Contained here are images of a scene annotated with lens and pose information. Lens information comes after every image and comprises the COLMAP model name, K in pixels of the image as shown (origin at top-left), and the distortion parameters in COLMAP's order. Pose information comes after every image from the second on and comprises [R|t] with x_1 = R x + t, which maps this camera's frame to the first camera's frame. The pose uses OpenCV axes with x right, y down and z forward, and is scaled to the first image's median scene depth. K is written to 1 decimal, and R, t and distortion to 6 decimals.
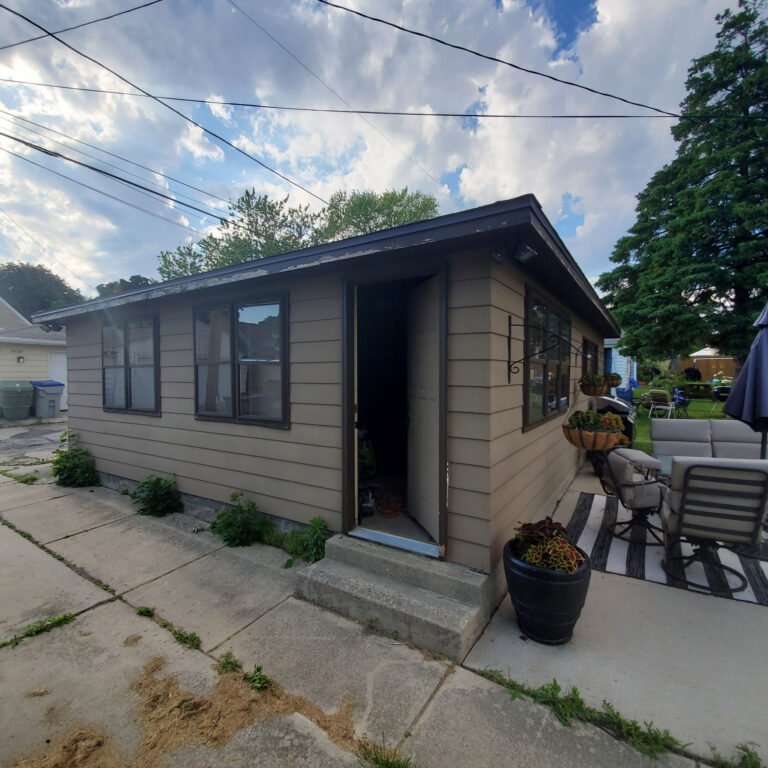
lens RADIAL K [[407.8, 0, 383.0], [0, 407.8, 385.8], [0, 0, 1]] dist [0.013817, -0.016914]
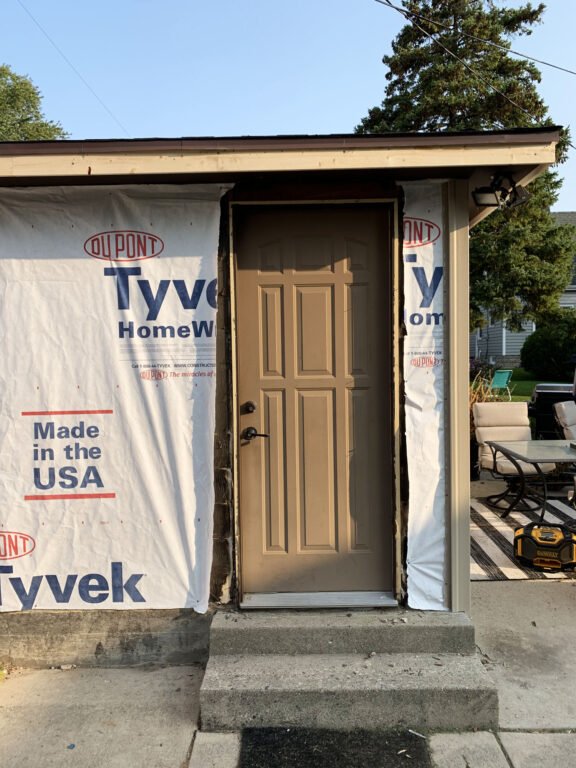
lens RADIAL K [[599.8, 0, 297.3], [0, 599.8, 385.2], [0, 0, 1]] dist [0.014252, -0.004195]
pose [[0.841282, -0.036722, 0.539348, -0.169488], [0.028035, 0.999311, 0.024310, 0.001647], [-0.539870, -0.005330, 0.841732, 0.063803]]
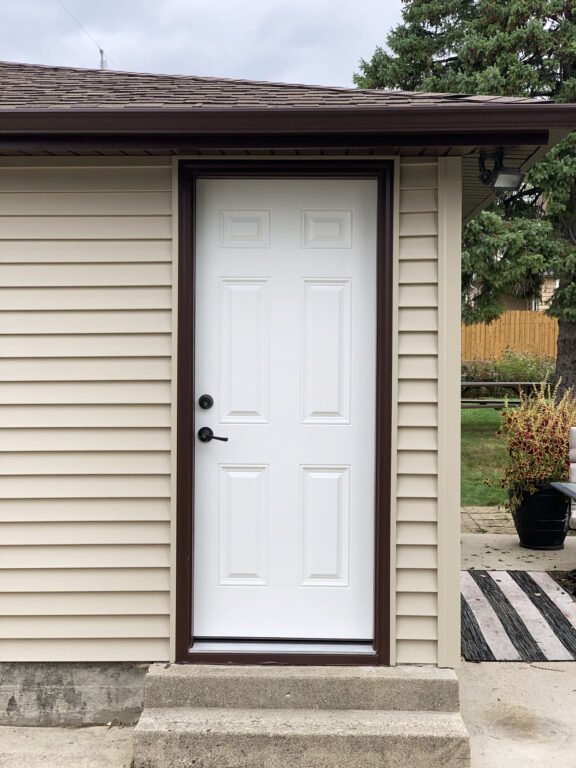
lens RADIAL K [[1171.7, 0, 283.3], [0, 1171.7, 383.1], [0, 0, 1]] dist [0.007408, 0.000000]
pose [[0.856142, -0.014824, 0.516528, -0.253649], [0.013140, 0.999890, 0.006917, 0.002550], [-0.516574, 0.000866, 0.856242, -0.116782]]
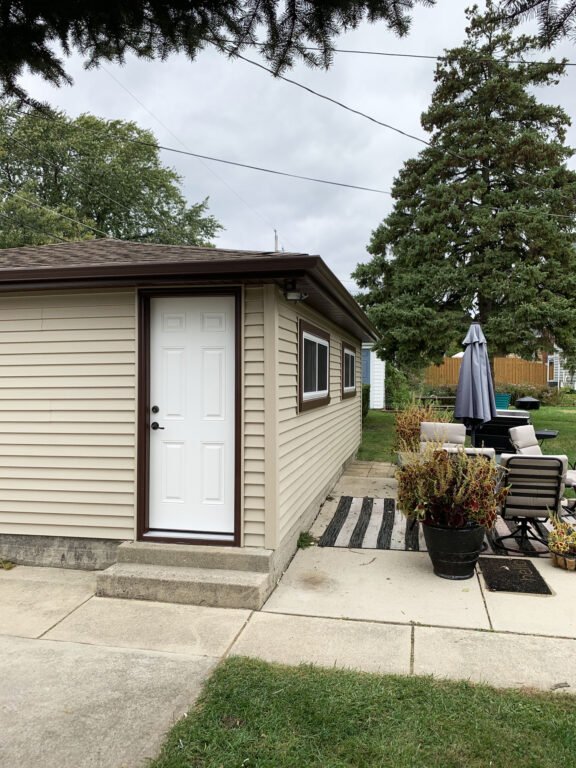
lens RADIAL K [[599.8, 0, 288.6], [0, 599.8, 382.0], [0, 0, 1]] dist [0.014252, -0.004195]
pose [[0.932778, -0.002100, 0.360445, -0.096073], [0.009740, 0.999765, -0.019382, 0.001241], [-0.360319, 0.021590, 0.932579, -0.191664]]
